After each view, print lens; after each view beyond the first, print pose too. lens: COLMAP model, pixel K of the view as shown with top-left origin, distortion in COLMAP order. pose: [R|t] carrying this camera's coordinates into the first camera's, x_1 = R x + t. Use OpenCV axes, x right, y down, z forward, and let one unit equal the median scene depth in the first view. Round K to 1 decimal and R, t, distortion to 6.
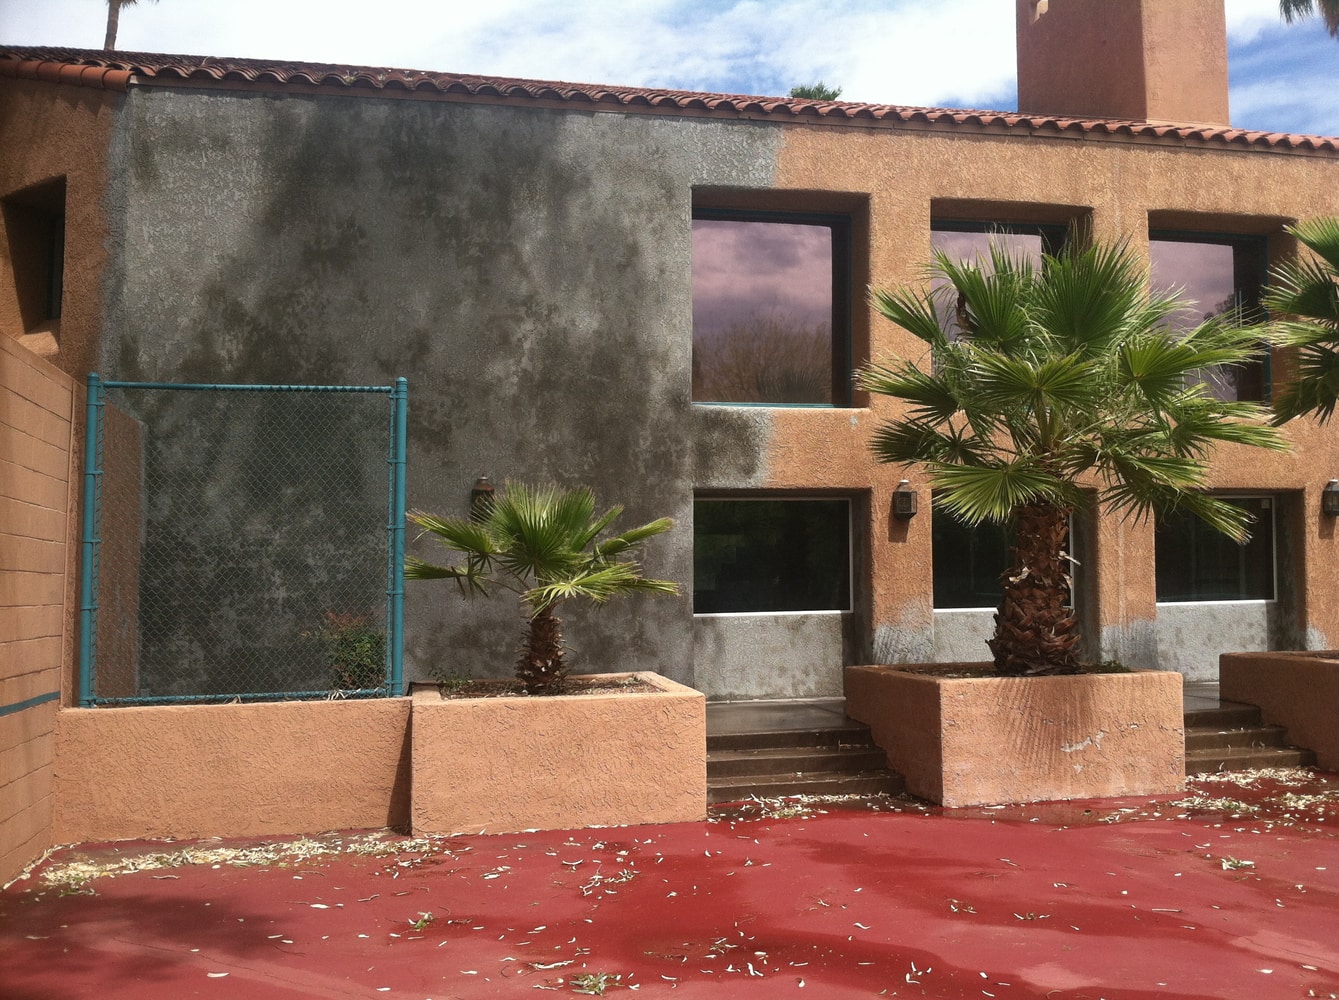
lens RADIAL K [[1164.5, 0, 613.5], [0, 1164.5, 499.2], [0, 0, 1]] dist [0.123716, -0.241136]
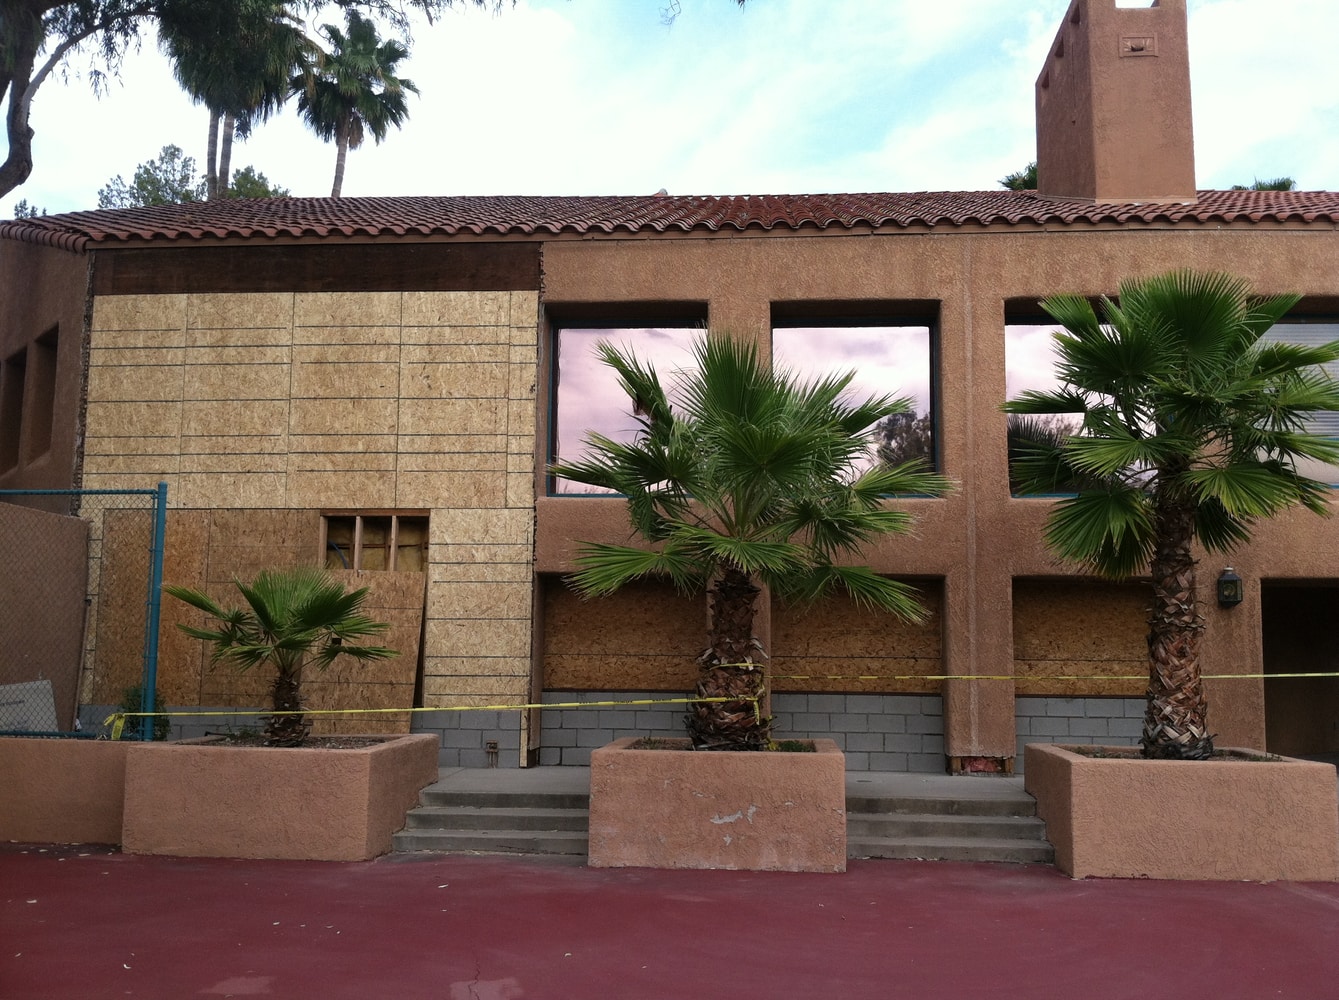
lens RADIAL K [[1140.7, 0, 672.1], [0, 1140.7, 535.2], [0, 0, 1]] dist [0.107850, -0.237899]
pose [[0.961238, -0.001548, -0.275717, 0.600397], [-0.008736, 0.999311, -0.036067, -0.007446], [0.275582, 0.037077, 0.960562, -0.011856]]
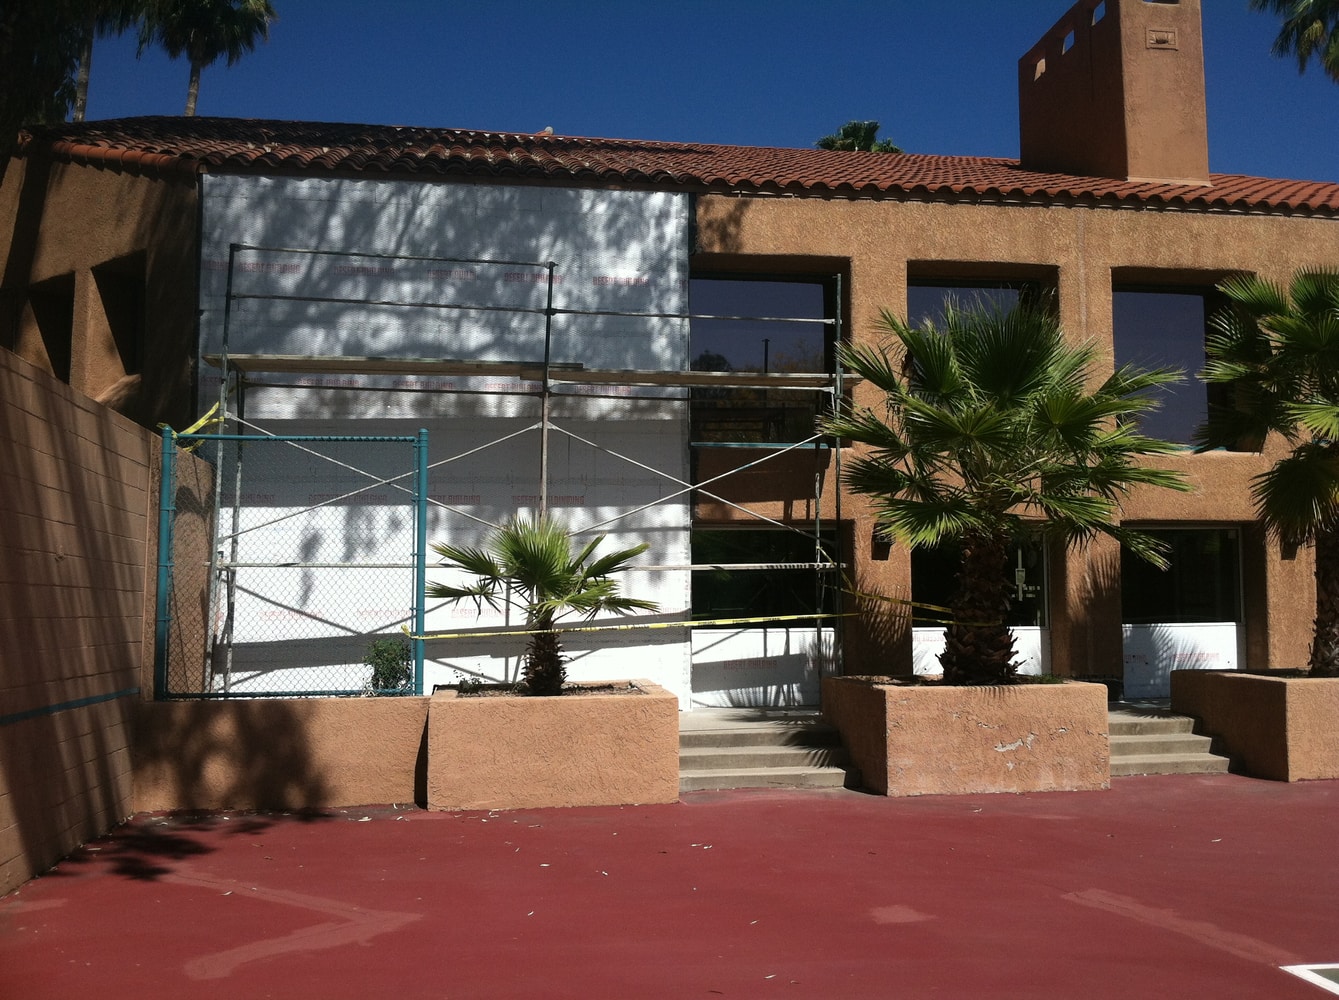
lens RADIAL K [[1125.1, 0, 615.5], [0, 1125.1, 531.9], [0, 0, 1]] dist [0.139659, -0.210173]
pose [[0.998730, 0.002862, -0.050296, 0.062181], [-0.002499, 0.999970, 0.007272, -0.006405], [0.050315, -0.007137, 0.998708, -0.121916]]
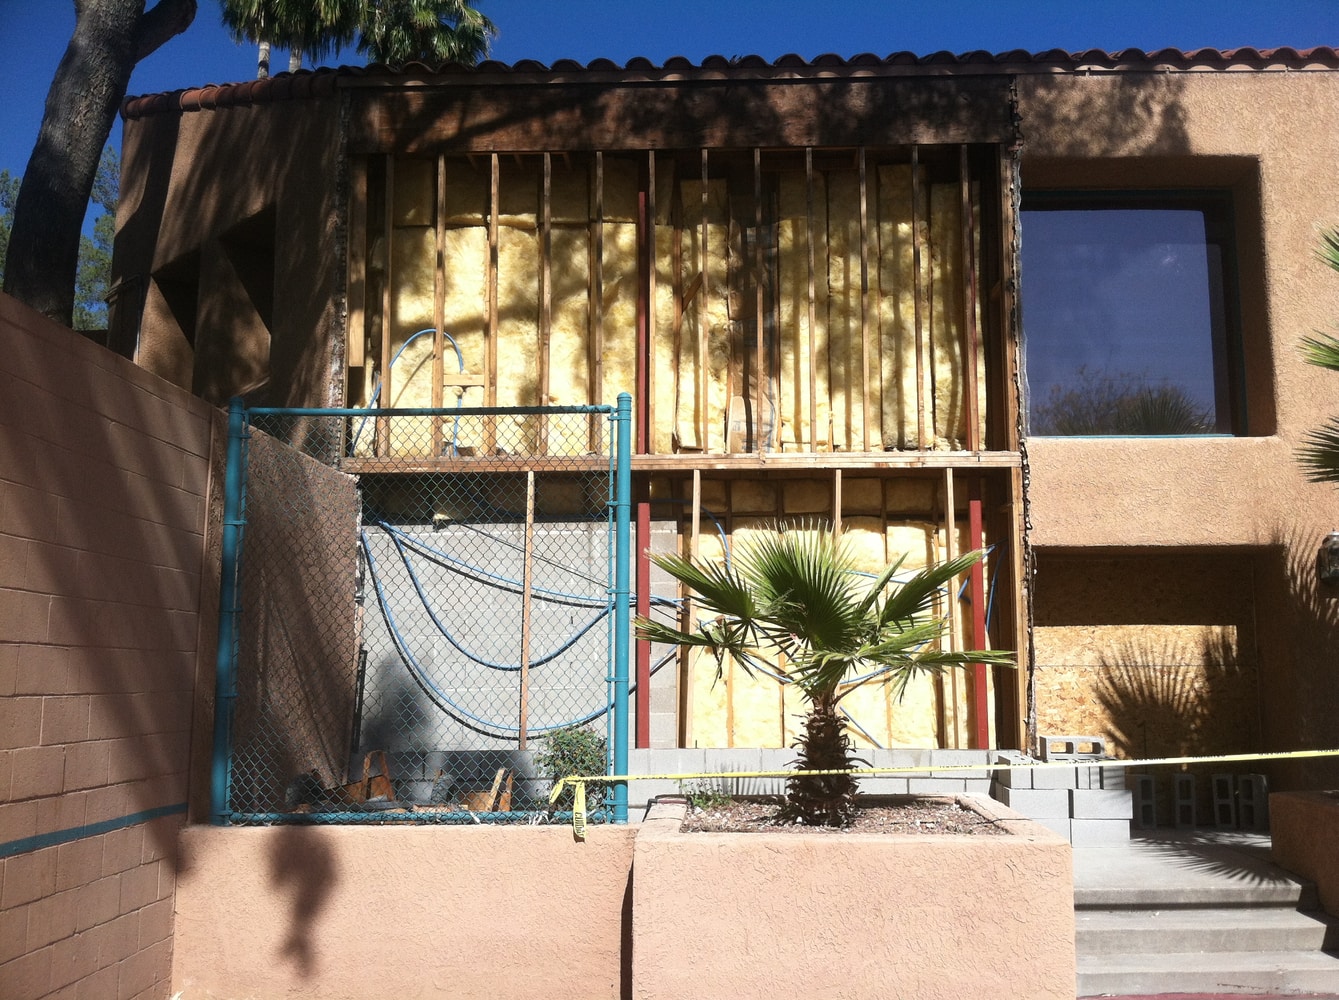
lens RADIAL K [[1127.3, 0, 603.2], [0, 1127.3, 519.4], [0, 0, 1]] dist [0.060520, -0.143755]
pose [[0.963117, -0.022510, -0.268141, -0.000617], [0.007293, 0.998312, -0.057613, 0.016471], [0.268985, 0.053533, 0.961656, 0.256918]]
